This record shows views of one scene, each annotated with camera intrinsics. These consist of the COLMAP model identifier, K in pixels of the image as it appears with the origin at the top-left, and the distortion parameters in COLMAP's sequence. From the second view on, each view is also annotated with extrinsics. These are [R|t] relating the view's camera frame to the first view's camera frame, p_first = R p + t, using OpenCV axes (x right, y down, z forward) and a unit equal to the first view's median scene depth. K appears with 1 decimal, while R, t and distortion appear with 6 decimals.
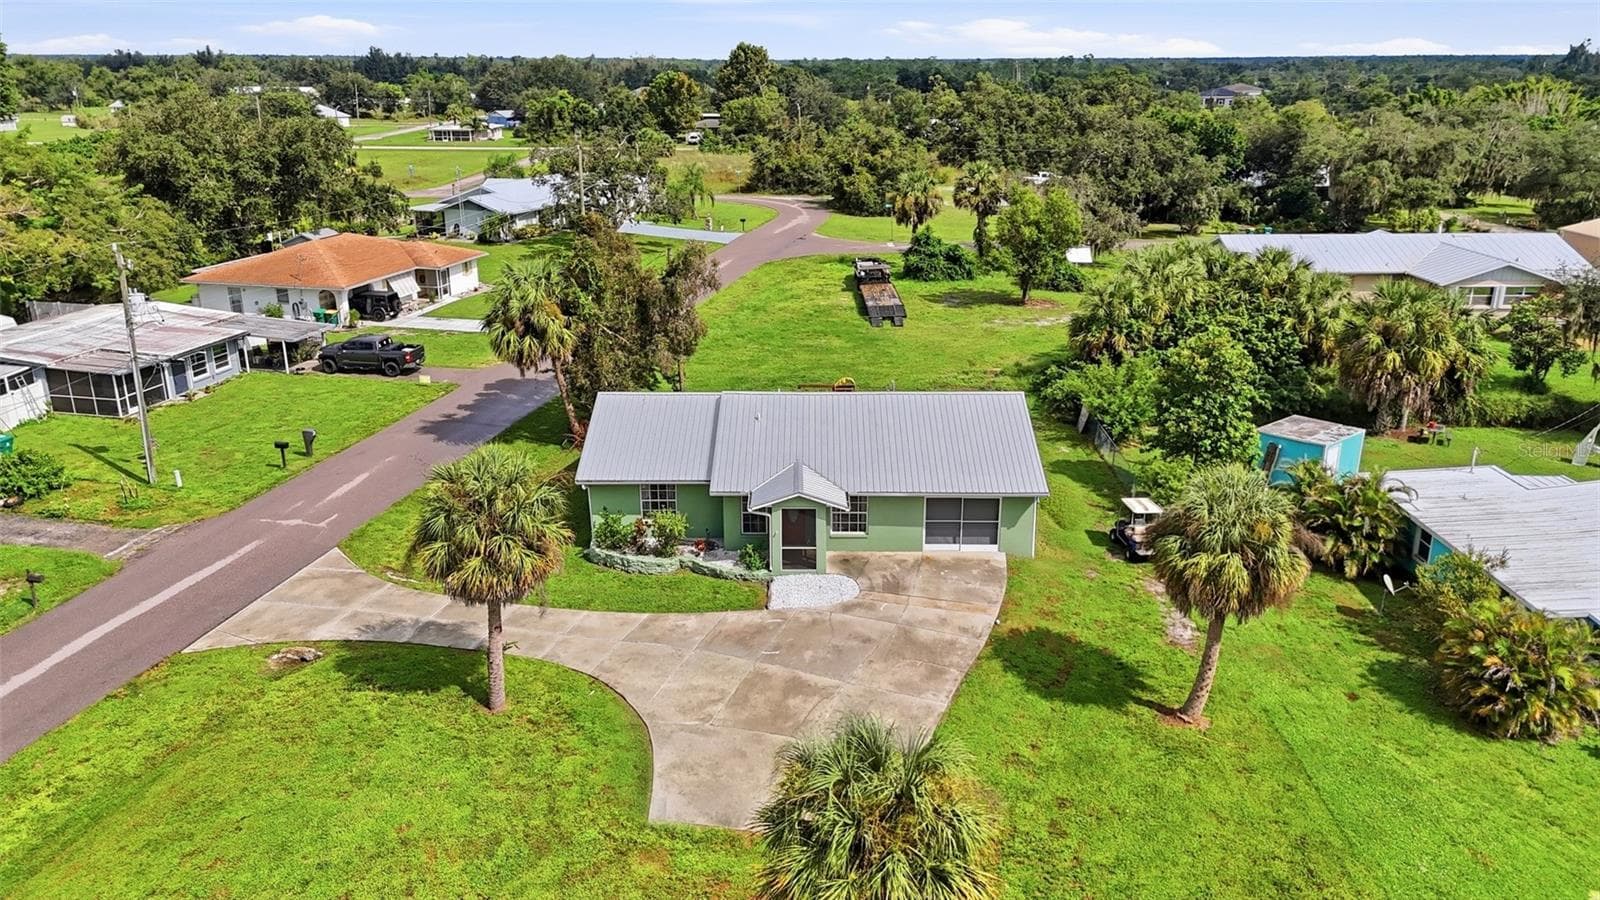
lens RADIAL K [[1173.2, 0, 806.8], [0, 1173.2, 443.7], [0, 0, 1]] dist [0.082893, -0.086351]
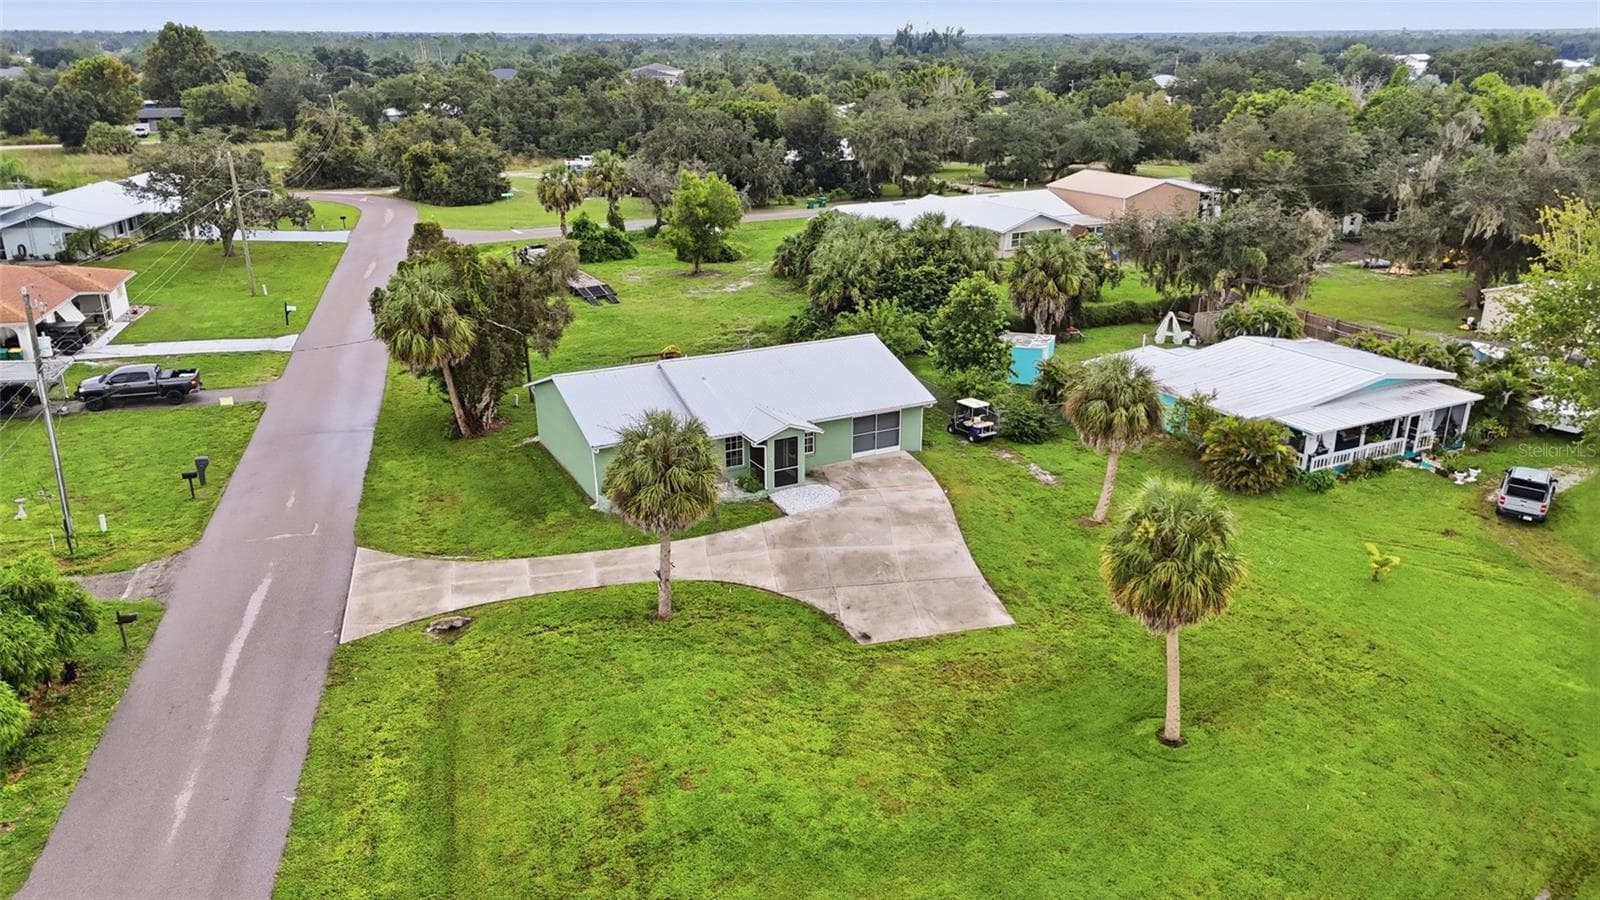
lens RADIAL K [[1173.2, 0, 806.8], [0, 1173.2, 443.7], [0, 0, 1]] dist [0.082893, -0.086351]
pose [[0.880111, -0.154764, 0.448835, -0.382246], [0.146164, 0.987786, 0.053991, -0.002952], [-0.451709, 0.018085, 0.891982, -0.106996]]
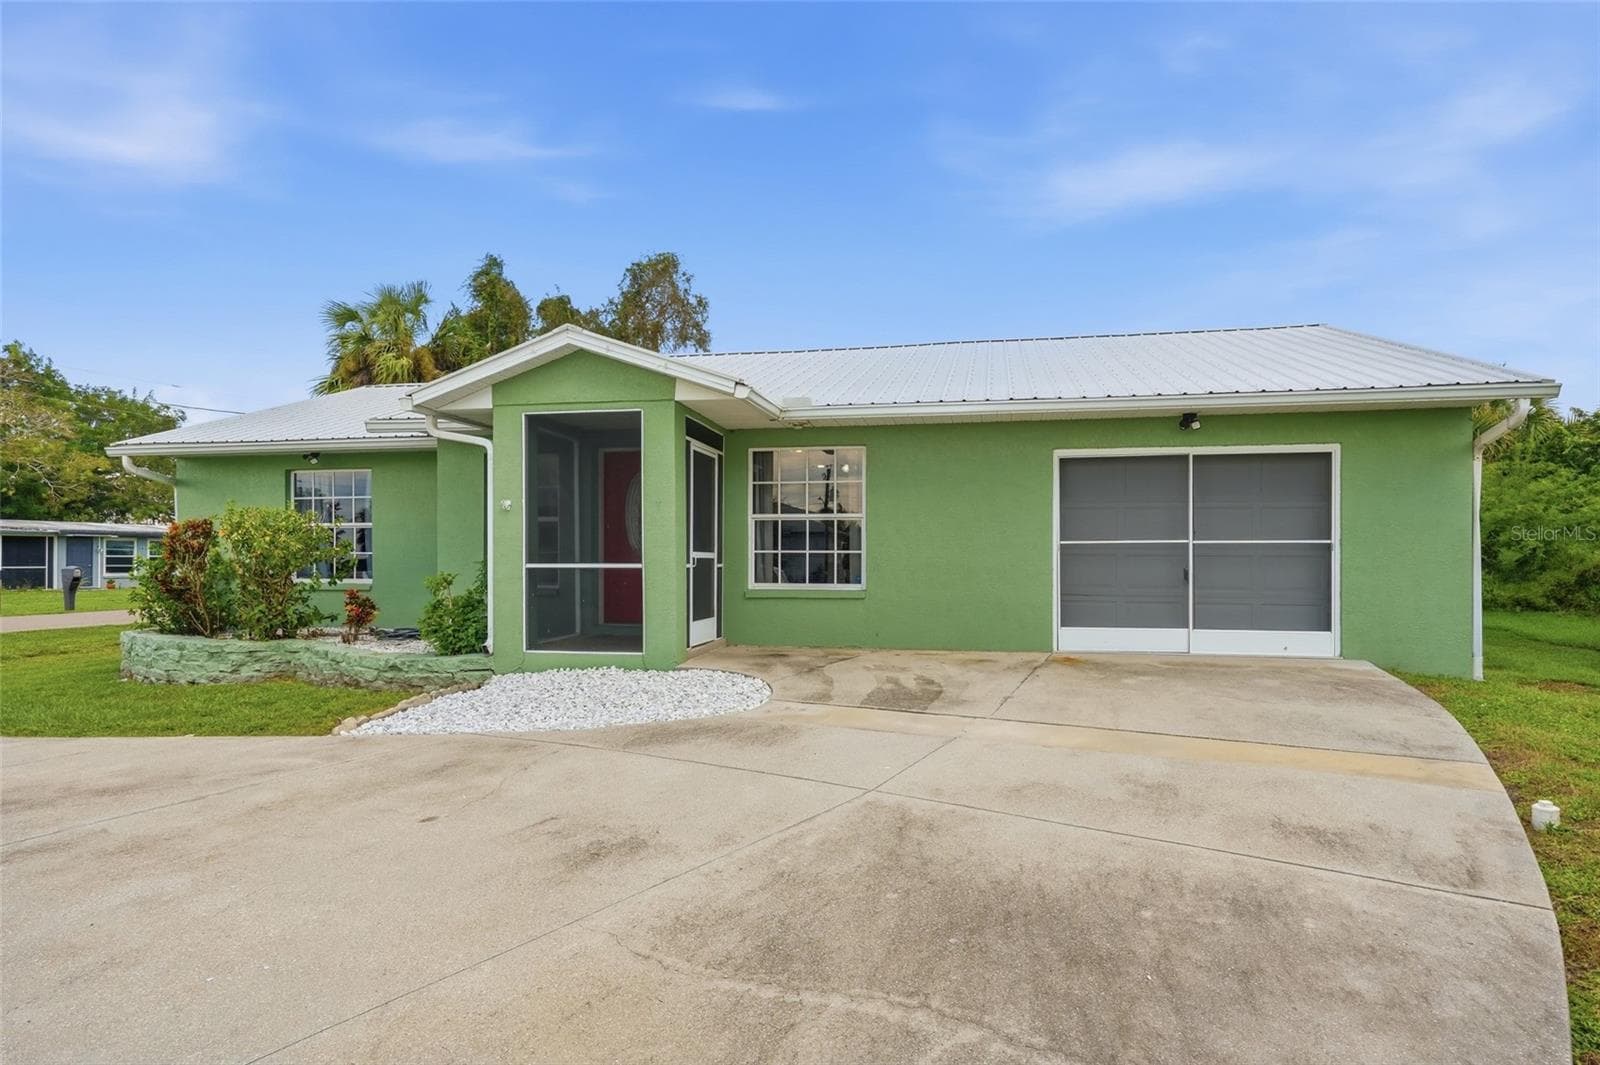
lens RADIAL K [[936.2, 0, 797.0], [0, 936.2, 557.1], [0, 0, 1]] dist [0.003837, 0.001110]
pose [[0.980110, 0.000782, -0.198455, 0.059242], [-0.063111, 0.949307, -0.307949, 0.104110], [0.188155, 0.314348, 0.930475, 0.549342]]
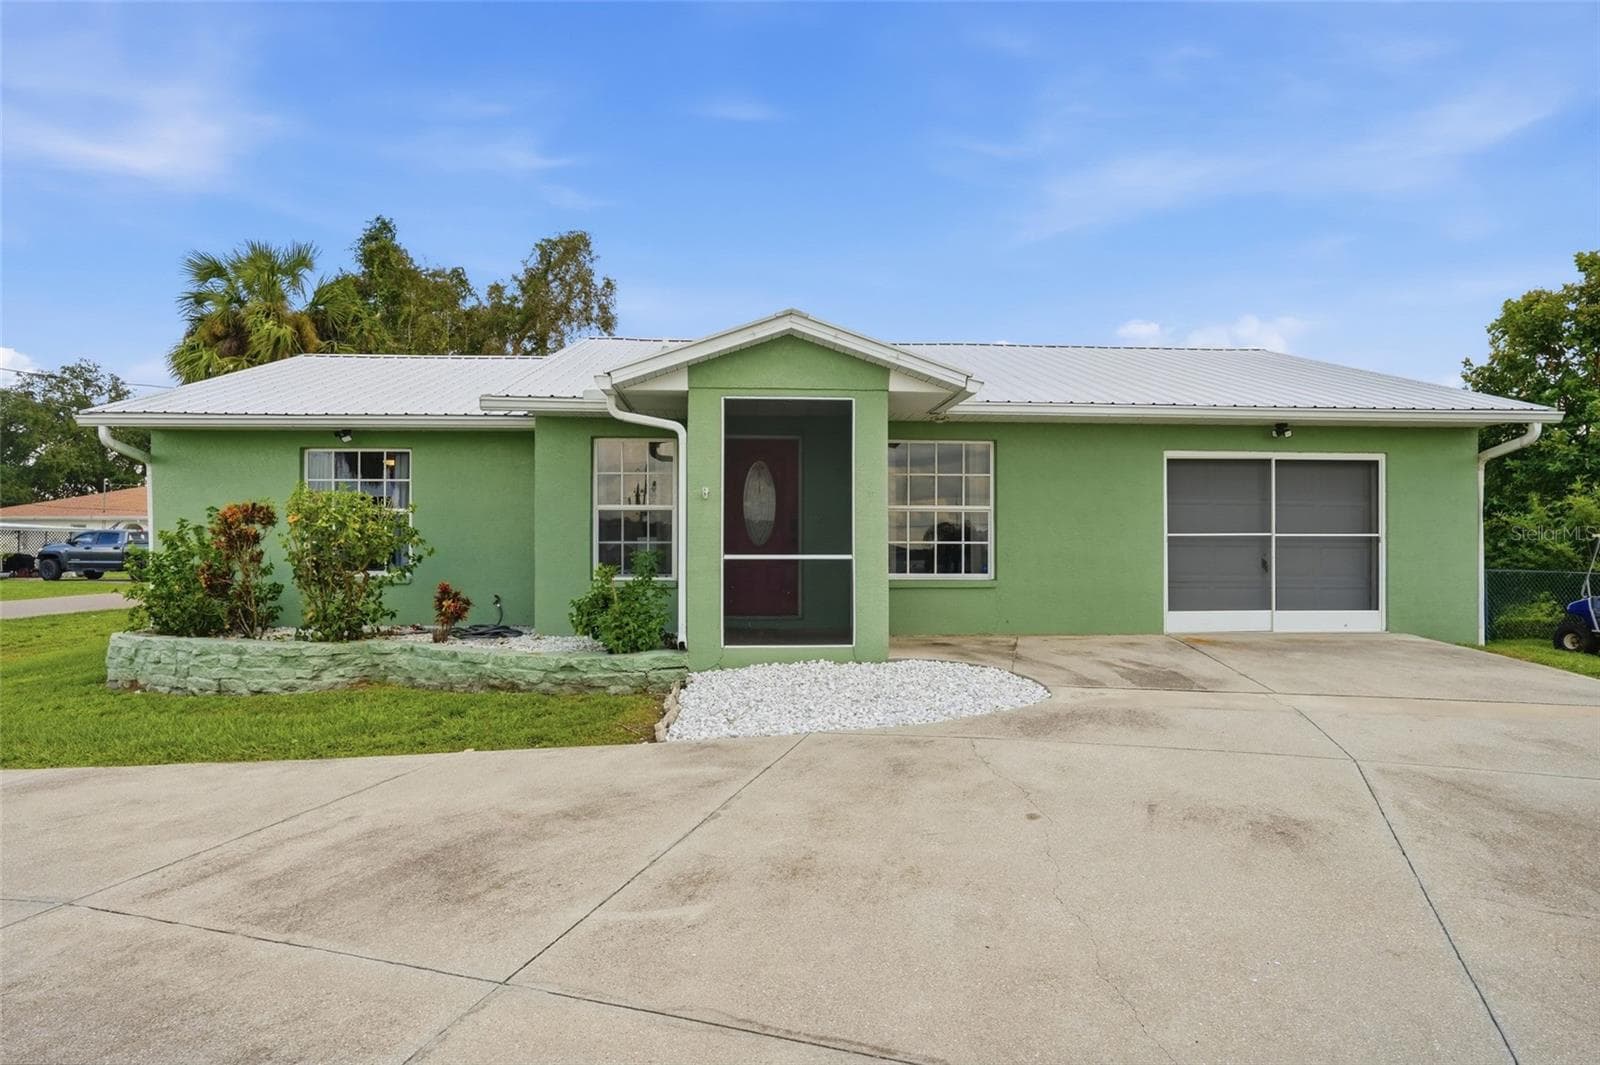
lens RADIAL K [[931.5, 0, 793.0], [0, 931.5, 536.8], [0, 0, 1]] dist [-0.062363, 0.054384]
pose [[0.998144, 0.002798, 0.060840, -0.012683], [0.017044, 0.946197, -0.323142, 0.105206], [-0.058471, 0.323579, 0.944393, 0.545247]]
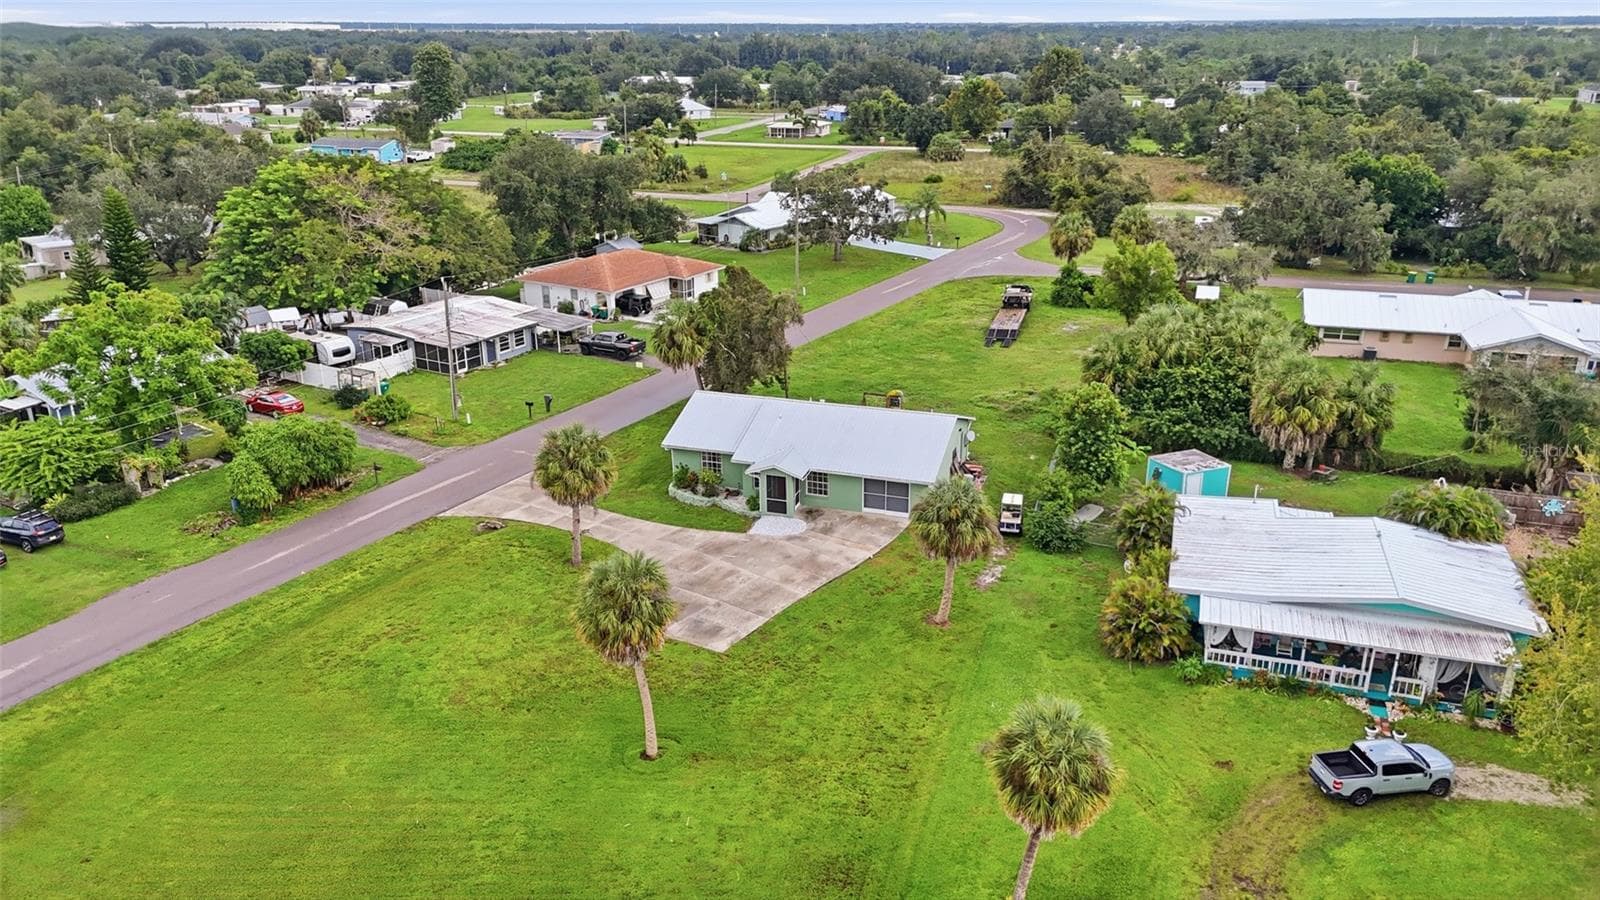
lens RADIAL K [[1173.2, 0, 806.8], [0, 1173.2, 443.7], [0, 0, 1]] dist [0.082893, -0.086351]
pose [[0.951909, 0.100176, -0.289541, 0.337631], [-0.092033, 0.994885, 0.041641, -0.040820], [0.292232, -0.012992, 0.956259, -0.364938]]
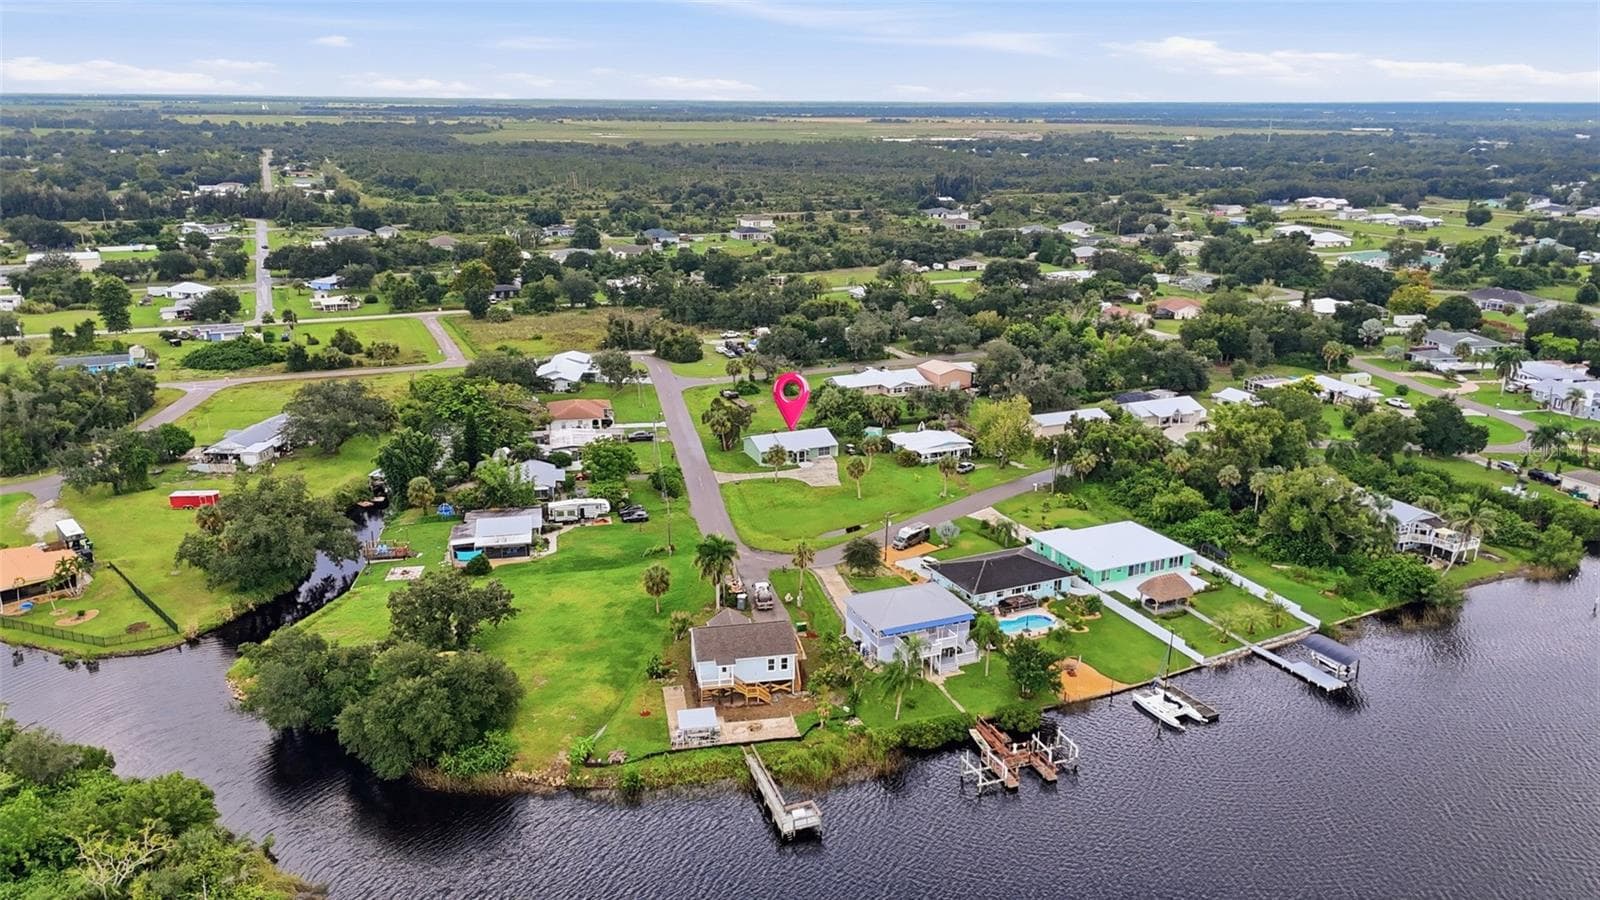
lens RADIAL K [[1173.2, 0, 806.8], [0, 1173.2, 443.7], [0, 0, 1]] dist [0.082893, -0.086351]
pose [[0.909671, -0.110752, 0.400290, -1.583390], [0.121469, 0.992594, -0.001412, 0.019468], [-0.397169, 0.049908, 0.916387, -2.987579]]
